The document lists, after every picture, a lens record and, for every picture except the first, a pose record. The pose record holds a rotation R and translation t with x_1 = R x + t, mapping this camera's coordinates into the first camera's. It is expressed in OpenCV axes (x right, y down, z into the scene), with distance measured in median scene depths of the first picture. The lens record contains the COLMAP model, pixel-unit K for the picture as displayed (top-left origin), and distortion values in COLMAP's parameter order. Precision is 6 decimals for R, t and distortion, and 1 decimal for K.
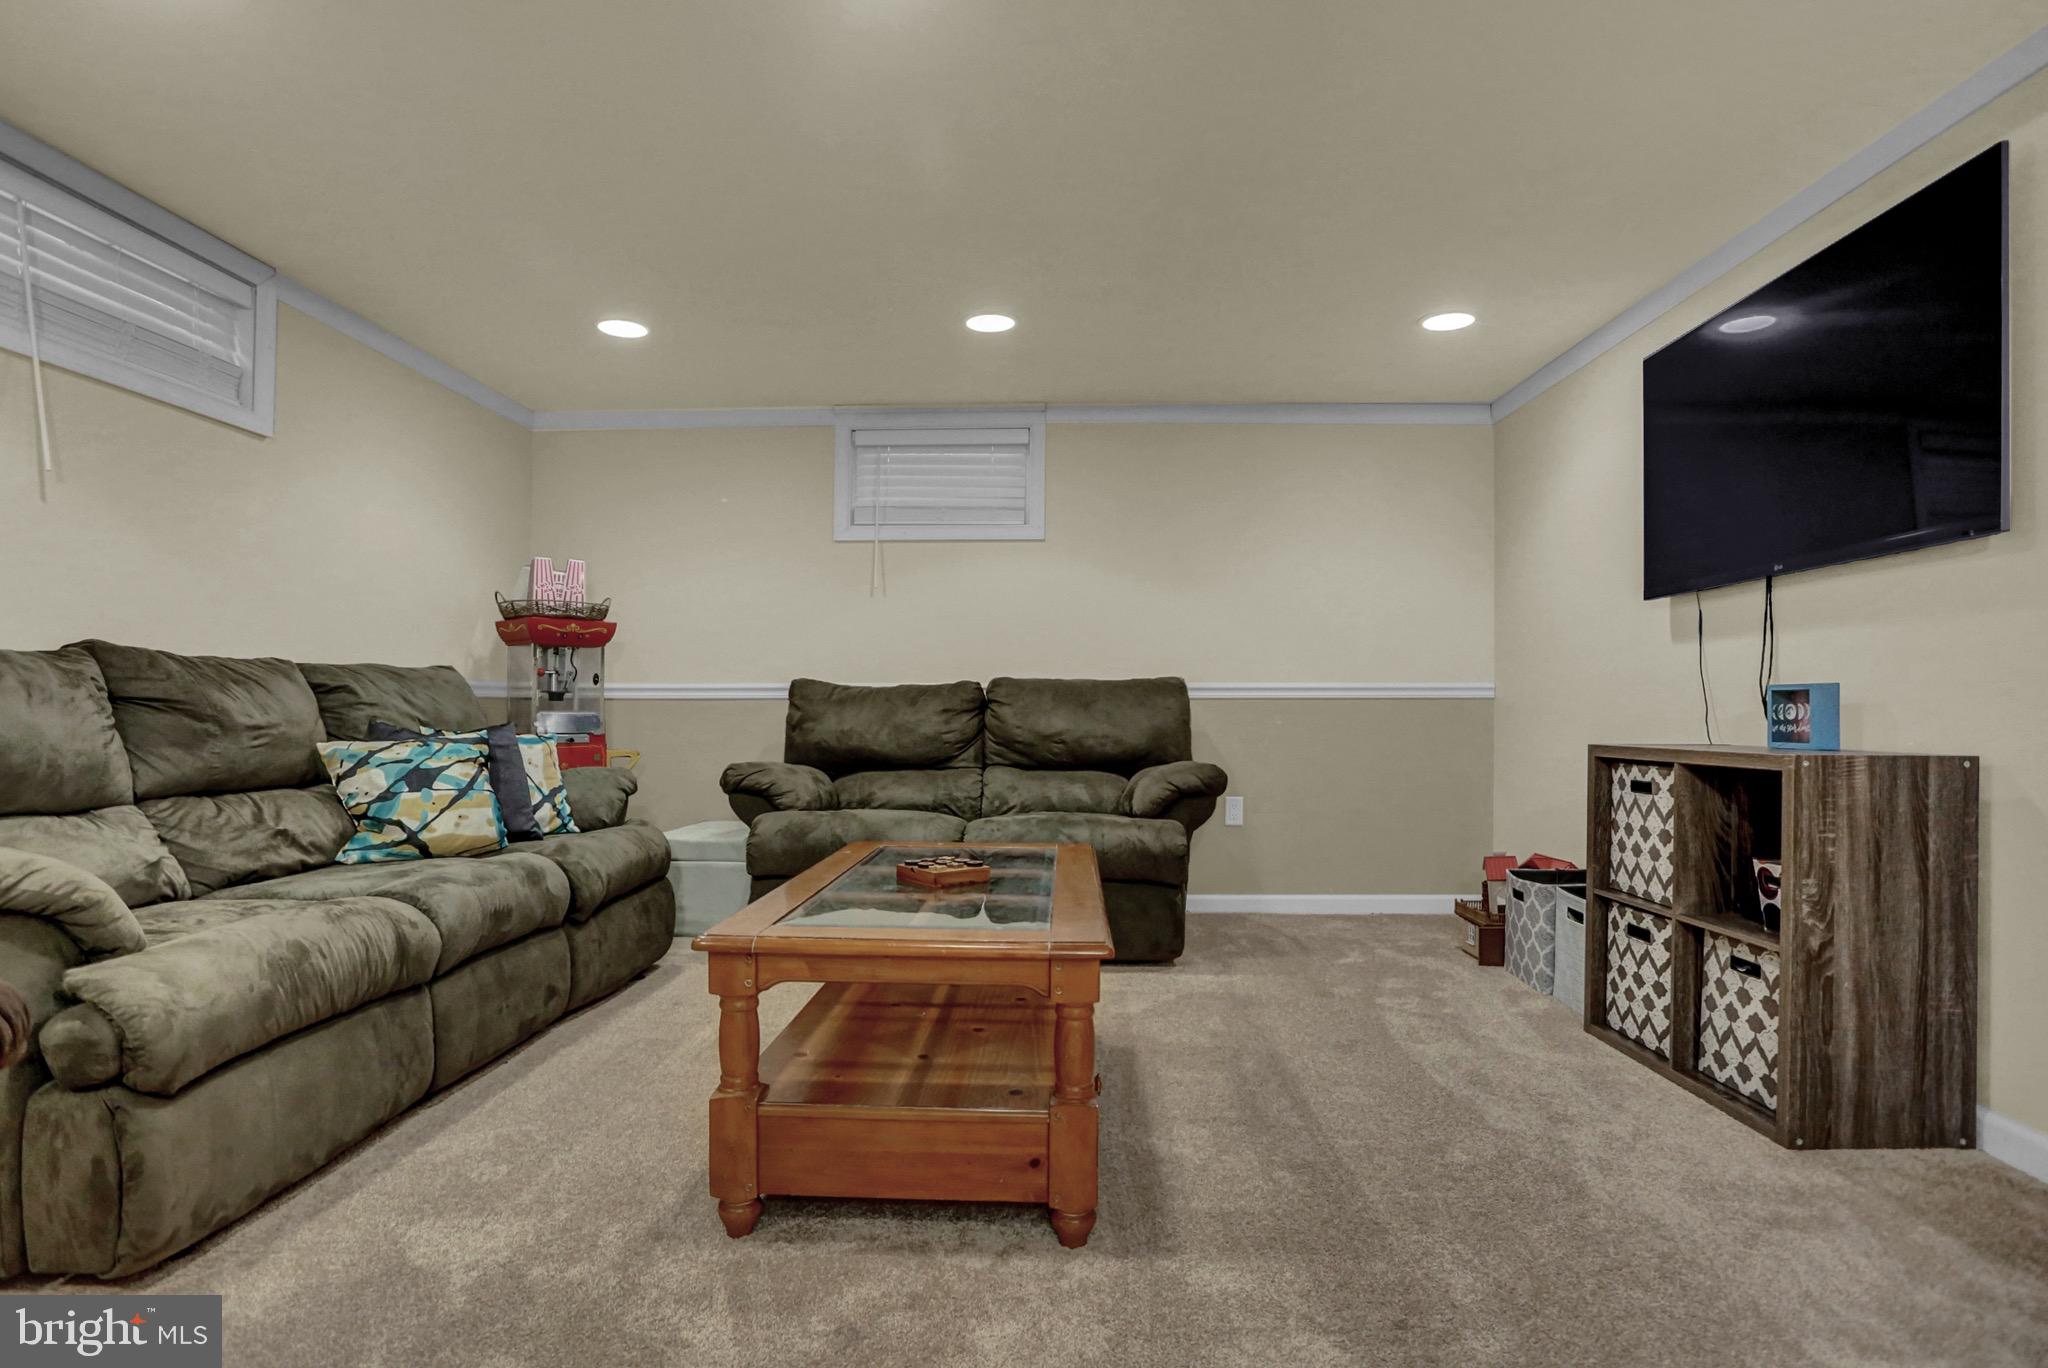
lens RADIAL K [[1086.6, 0, 1014.0], [0, 1086.6, 712.5], [0, 0, 1]] dist [-0.061165, 0.030926]
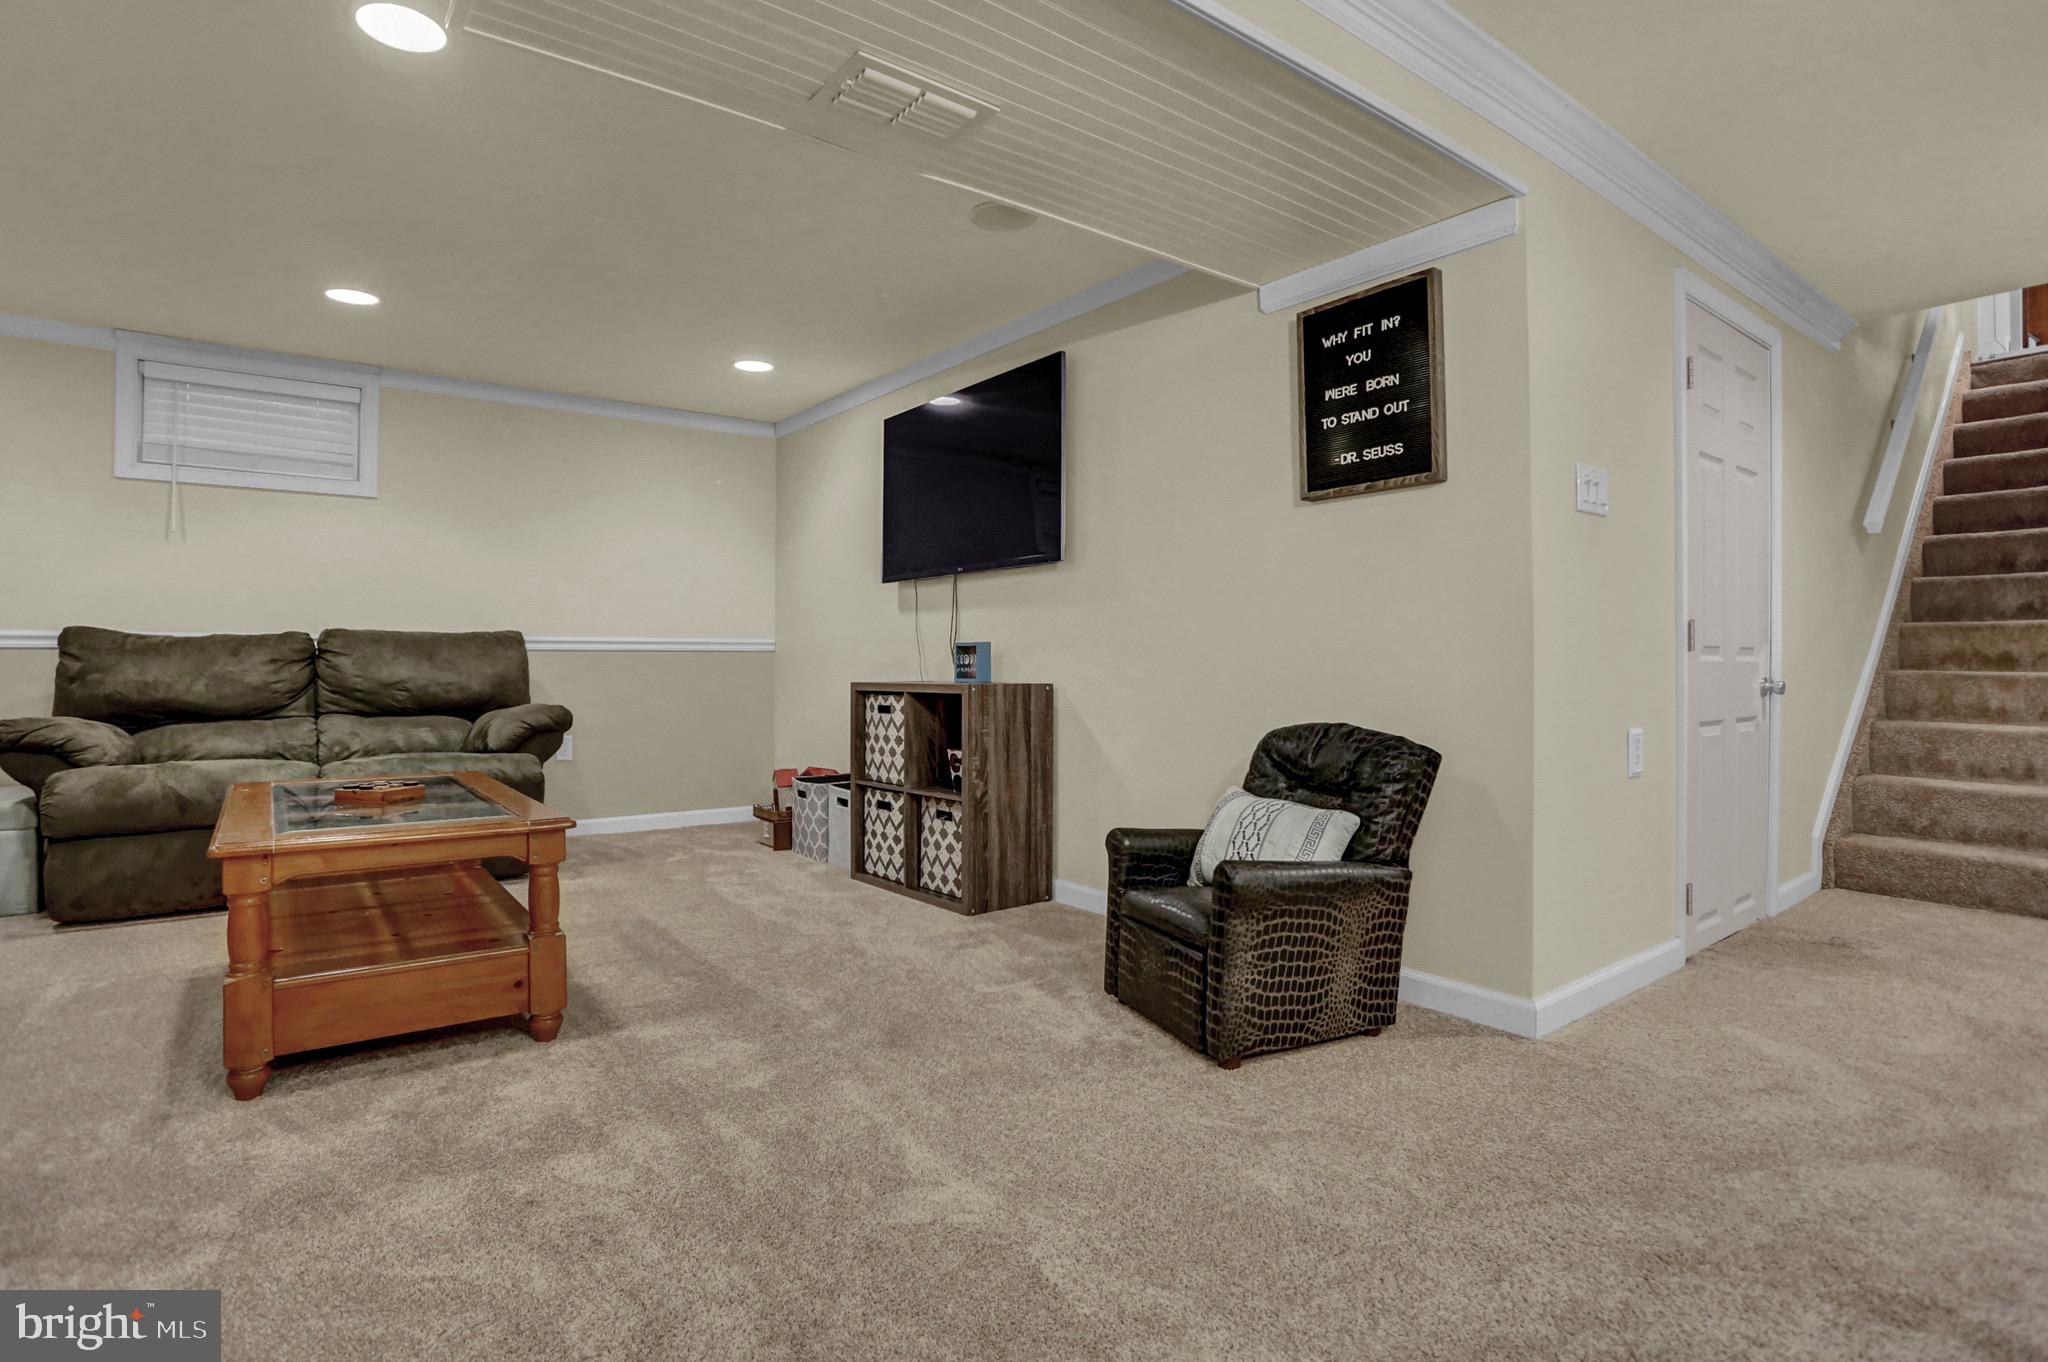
lens RADIAL K [[1026.1, 0, 1041.7], [0, 1026.1, 675.6], [0, 0, 1]] dist [-0.078366, 0.036144]
pose [[0.762721, -0.009754, 0.646654, -0.178974], [0.002822, 0.999927, 0.011753, 0.005250], [-0.646721, -0.007140, 0.762693, -0.249727]]
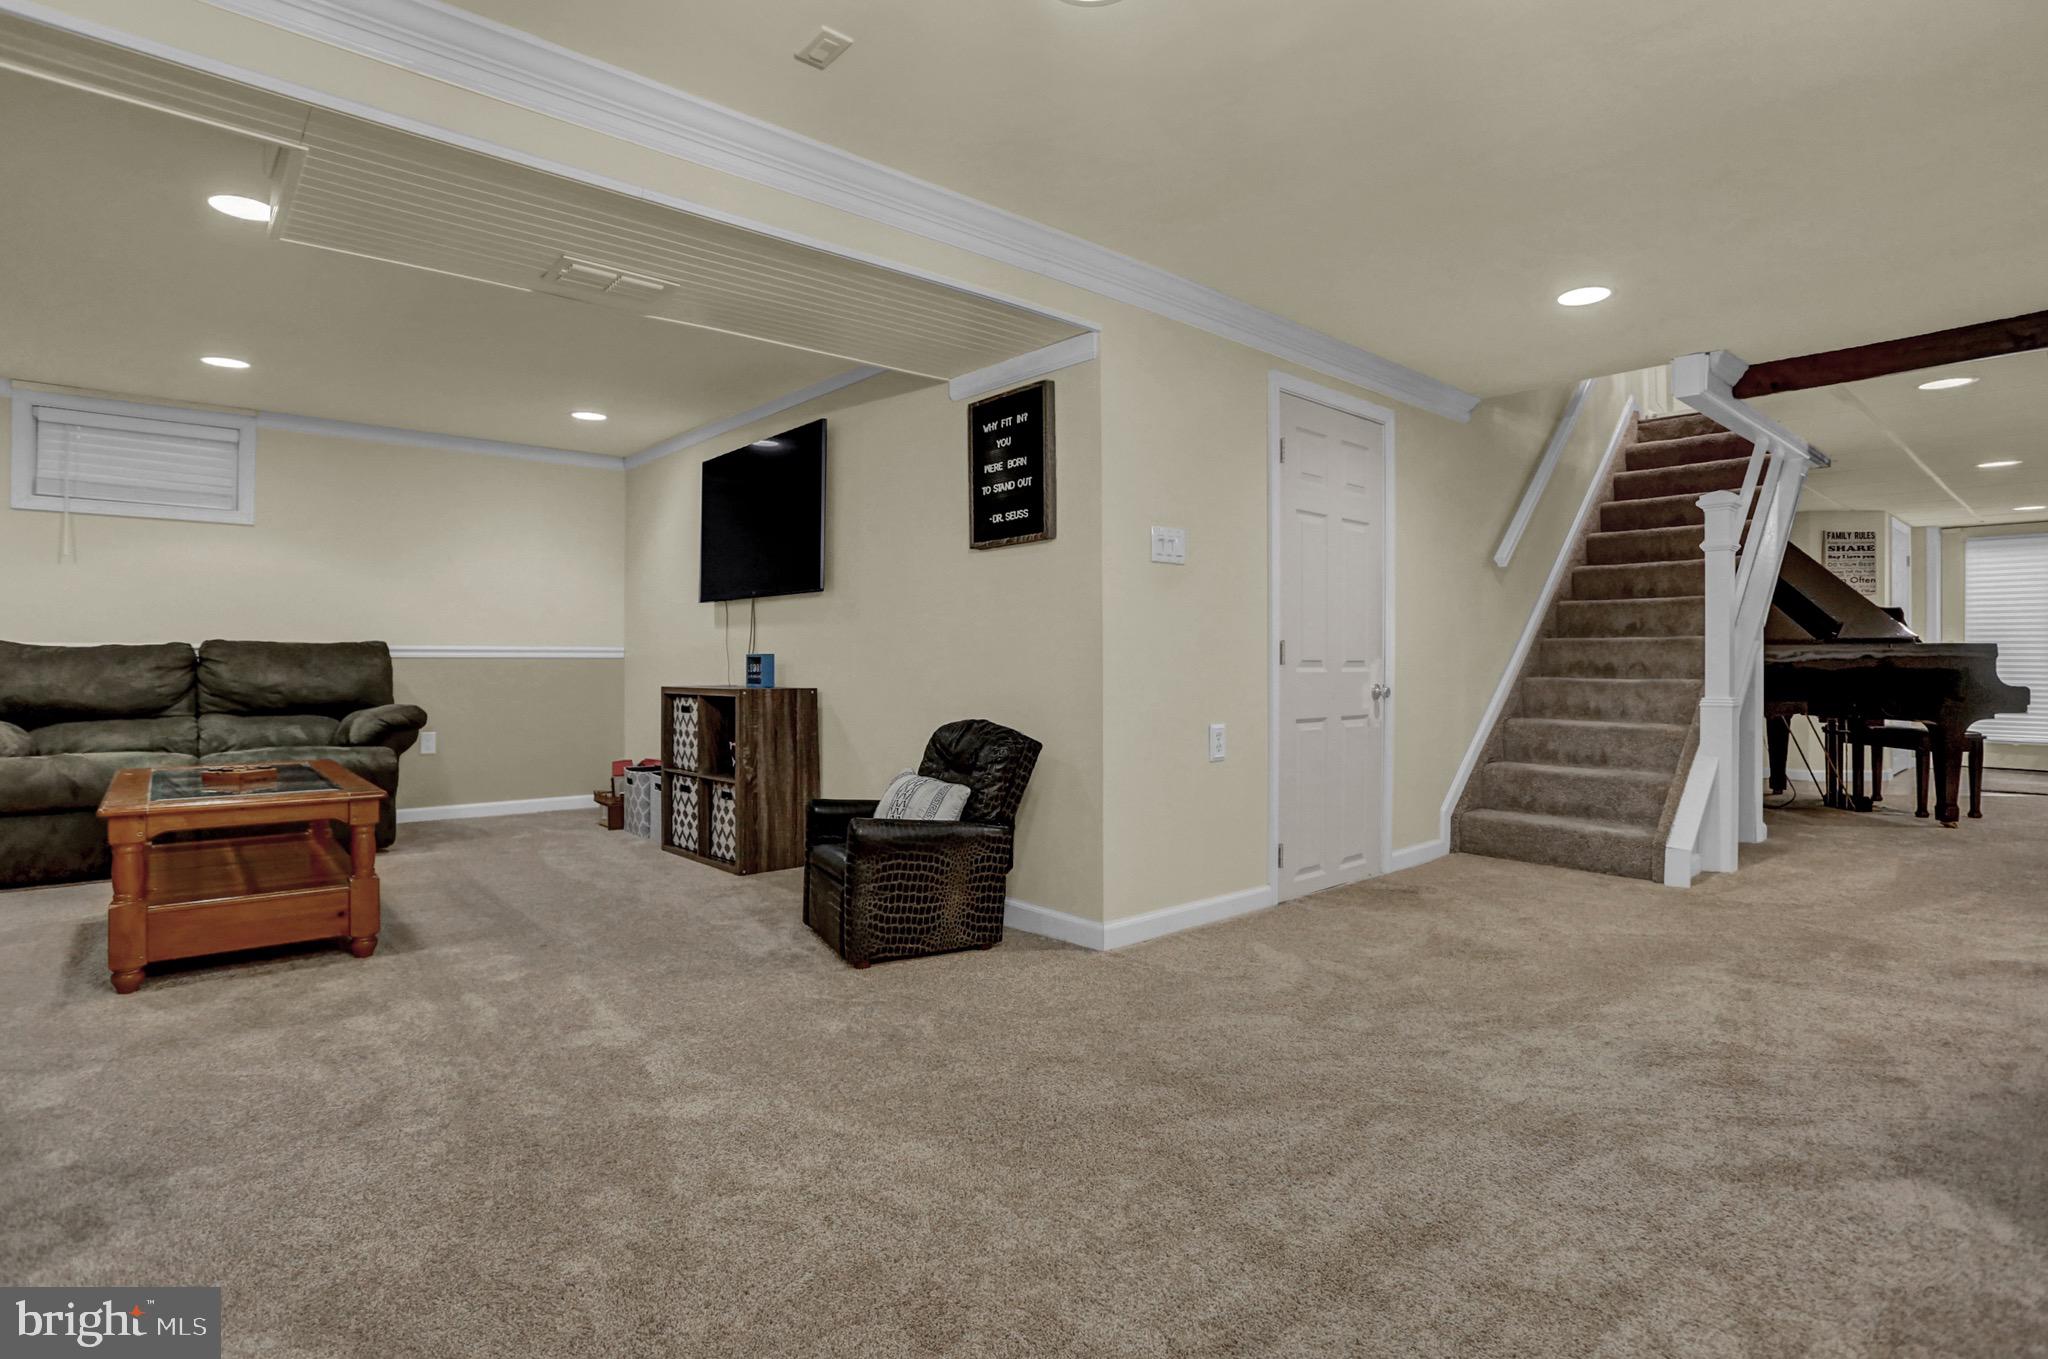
lens RADIAL K [[1000.5, 0, 1024.0], [0, 1000.5, 679.5], [0, 0, 1]] dist [-0.074004, 0.030194]
pose [[0.718072, -0.011068, 0.695881, -0.177425], [0.000644, 0.999884, 0.015239, -0.006813], [-0.695969, -0.010495, 0.717995, -0.618407]]
